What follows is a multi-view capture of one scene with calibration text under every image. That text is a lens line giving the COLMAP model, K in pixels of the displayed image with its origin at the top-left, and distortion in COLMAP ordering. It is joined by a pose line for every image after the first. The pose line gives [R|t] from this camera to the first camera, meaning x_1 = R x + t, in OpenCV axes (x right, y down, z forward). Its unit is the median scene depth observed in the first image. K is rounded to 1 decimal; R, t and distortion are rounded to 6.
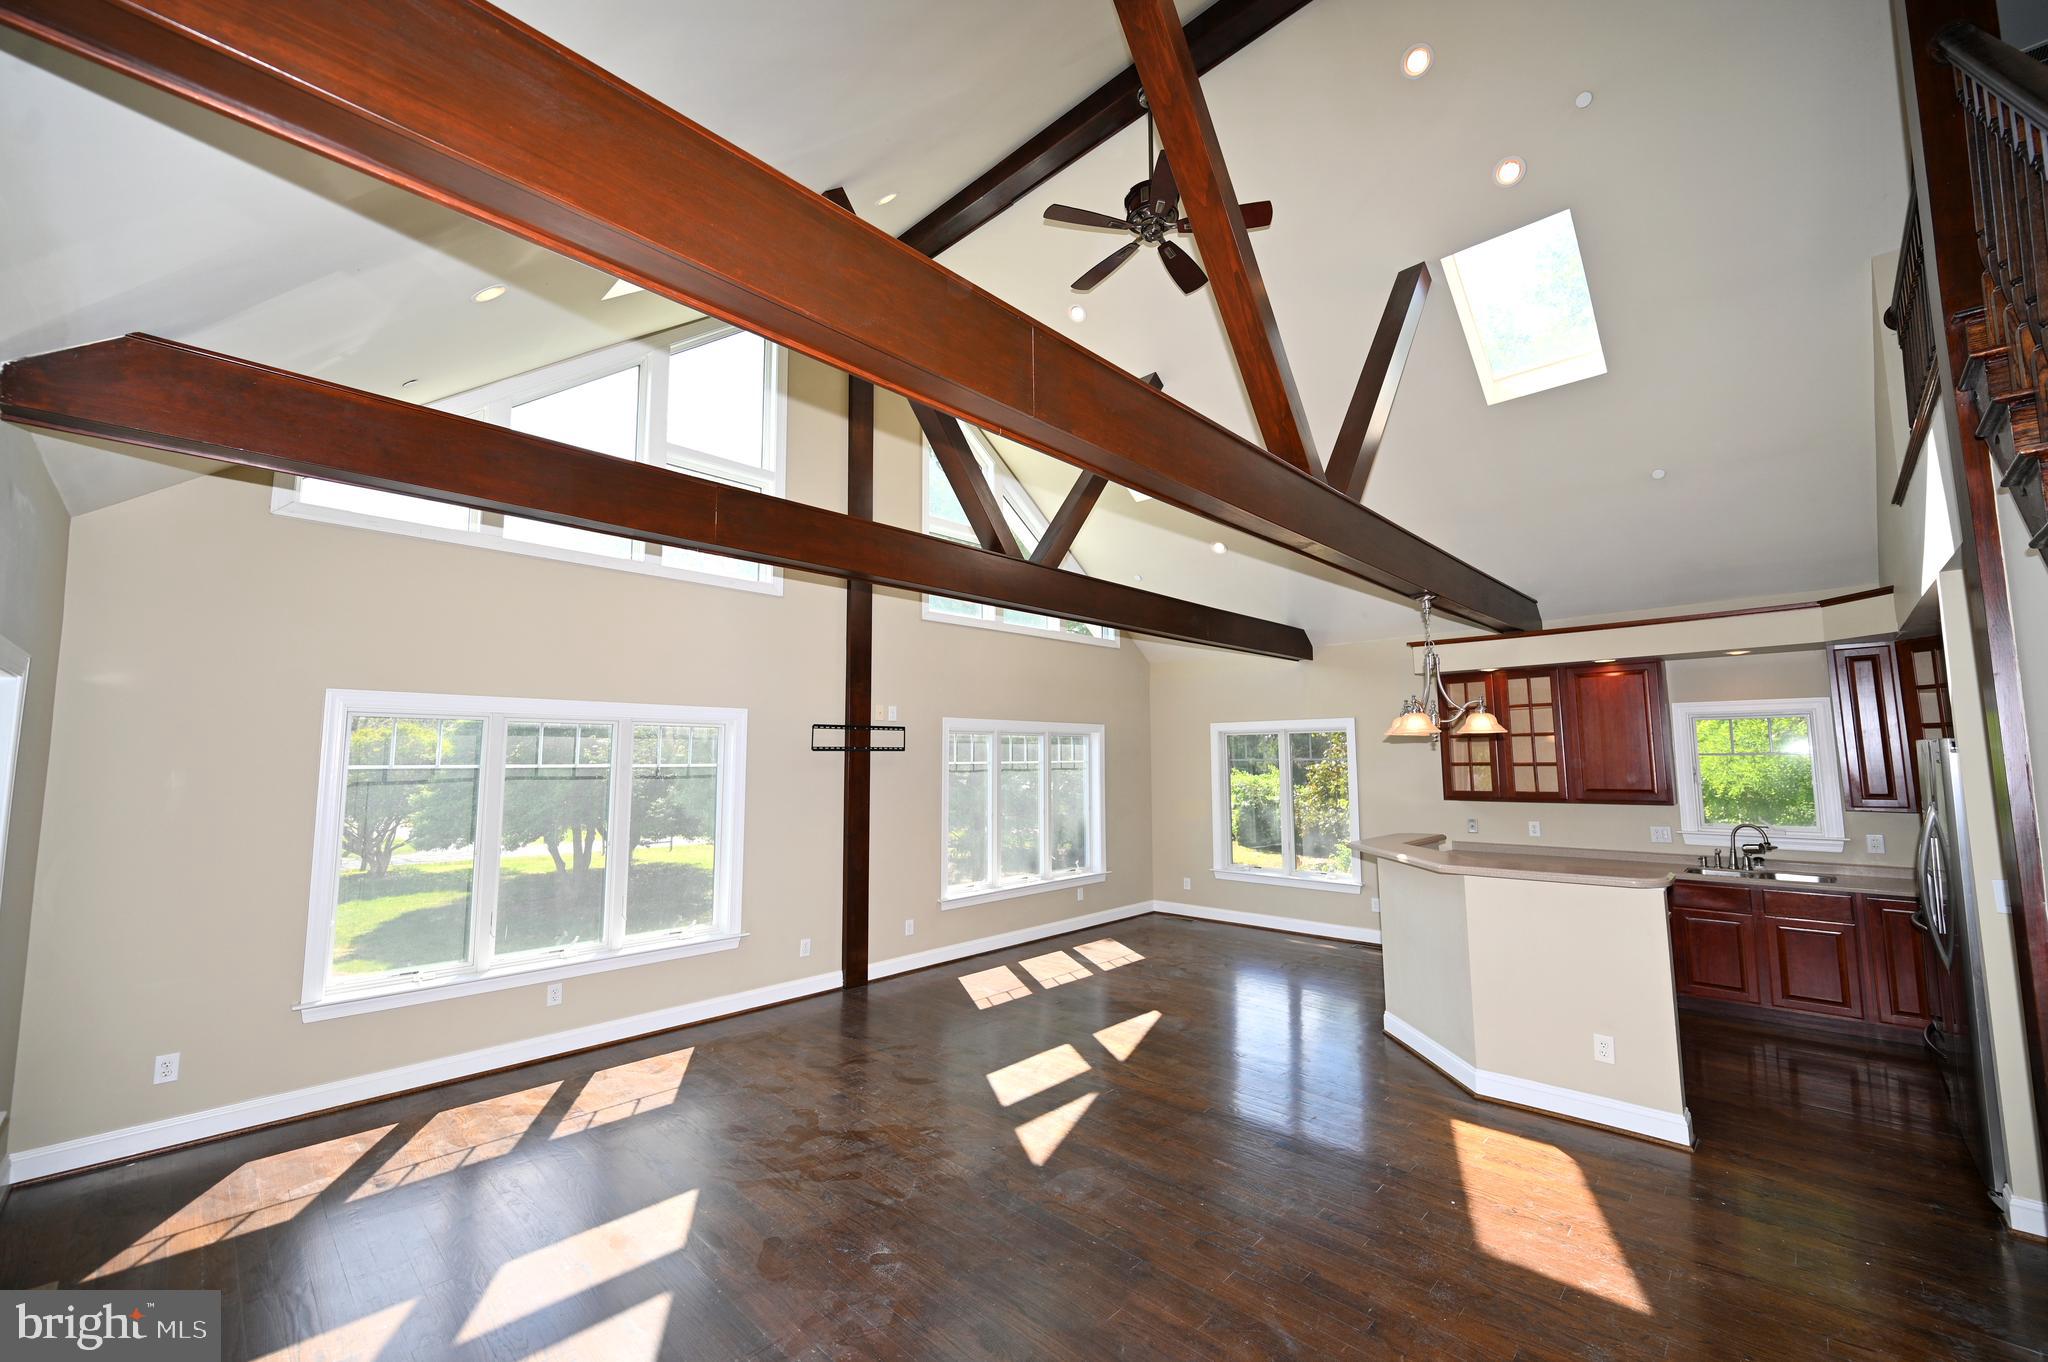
lens RADIAL K [[801.9, 0, 1024.7], [0, 801.9, 680.5], [0, 0, 1]] dist [-0.000974, -0.000337]
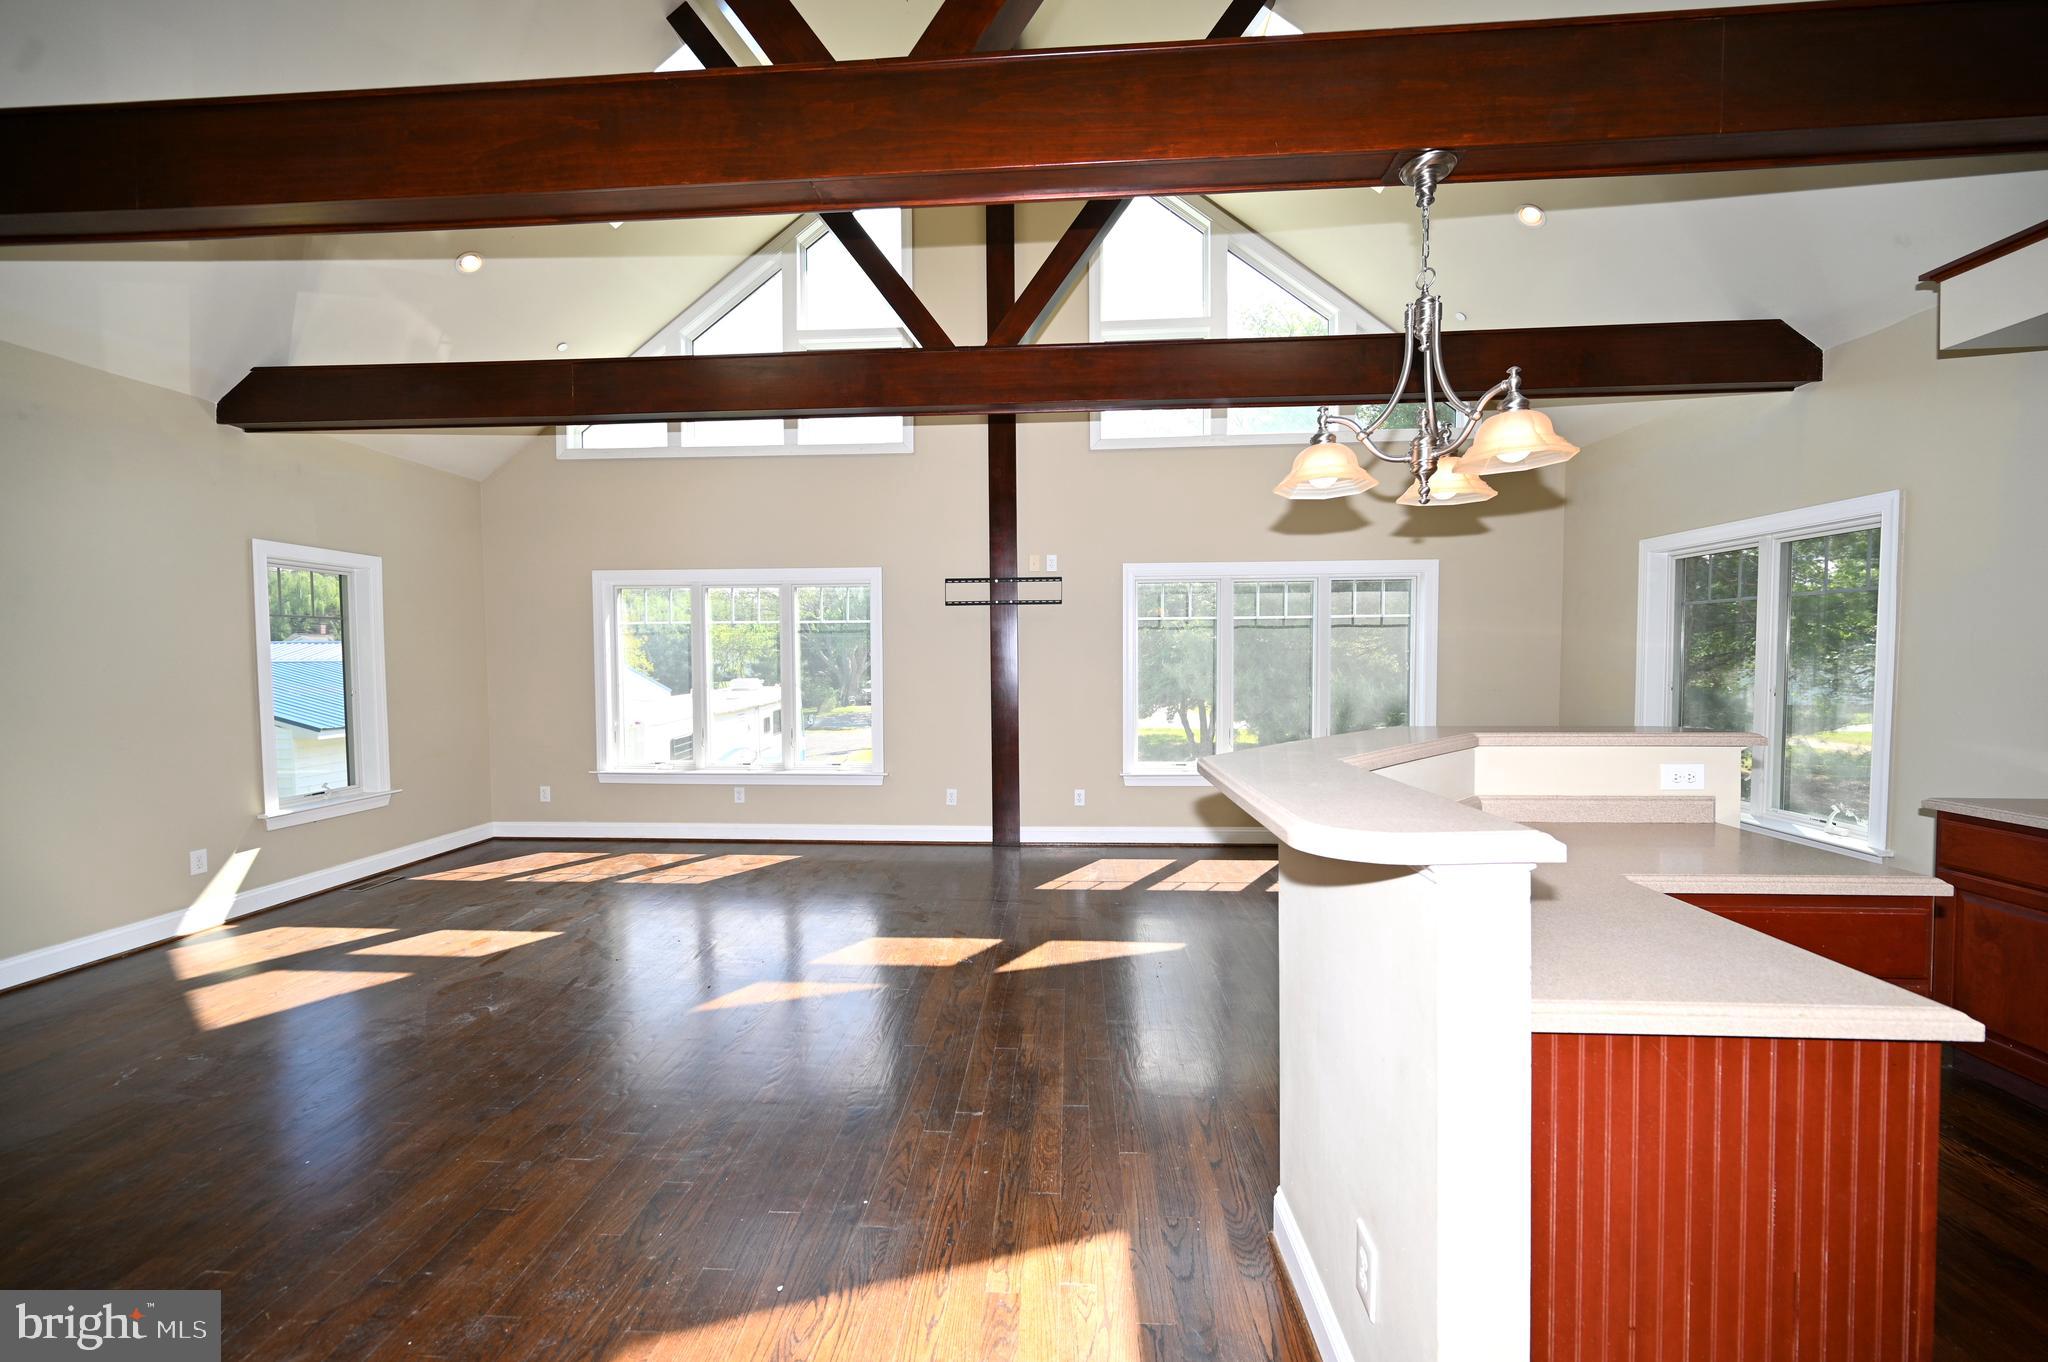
lens RADIAL K [[801.9, 0, 1018.9], [0, 801.9, 686.7], [0, 0, 1]] dist [-0.000974, -0.000337]
pose [[0.646713, 0.031671, -0.762075, 0.545141], [0.078266, 0.991108, 0.107607, 0.086103], [0.758707, -0.129235, 0.638484, 0.413732]]
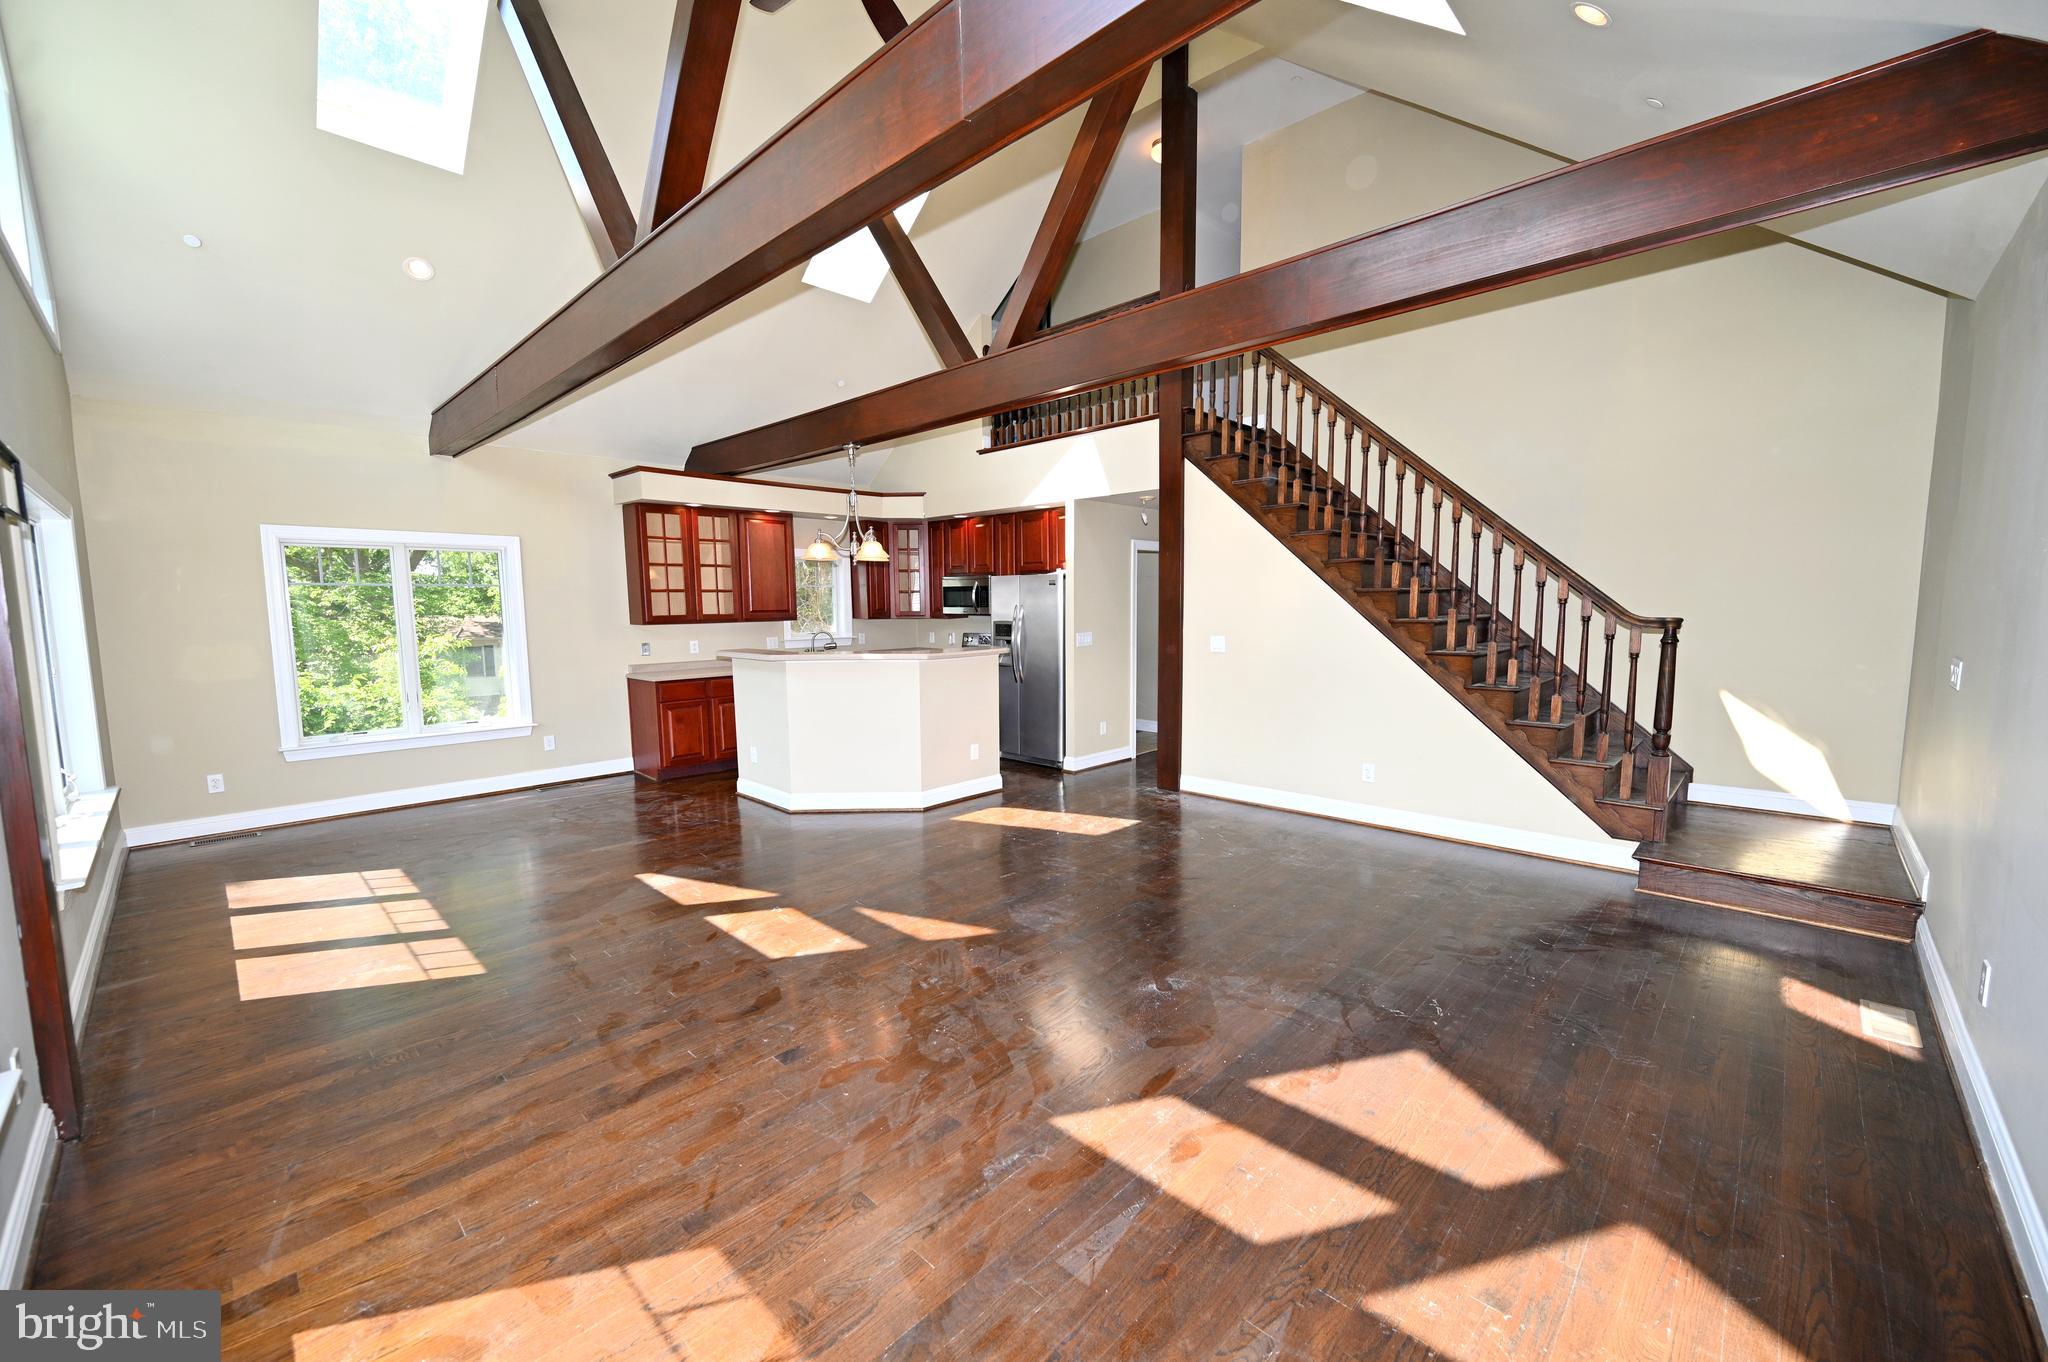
lens RADIAL K [[801.9, 0, 1020.5], [0, 801.9, 690.9], [0, 0, 1]] dist [-0.000974, -0.000337]
pose [[0.000296, -0.102401, 0.994743, -0.579759], [-0.090833, 0.990628, 0.102004, 0.092229], [-0.995866, -0.090386, -0.009008, 0.568474]]
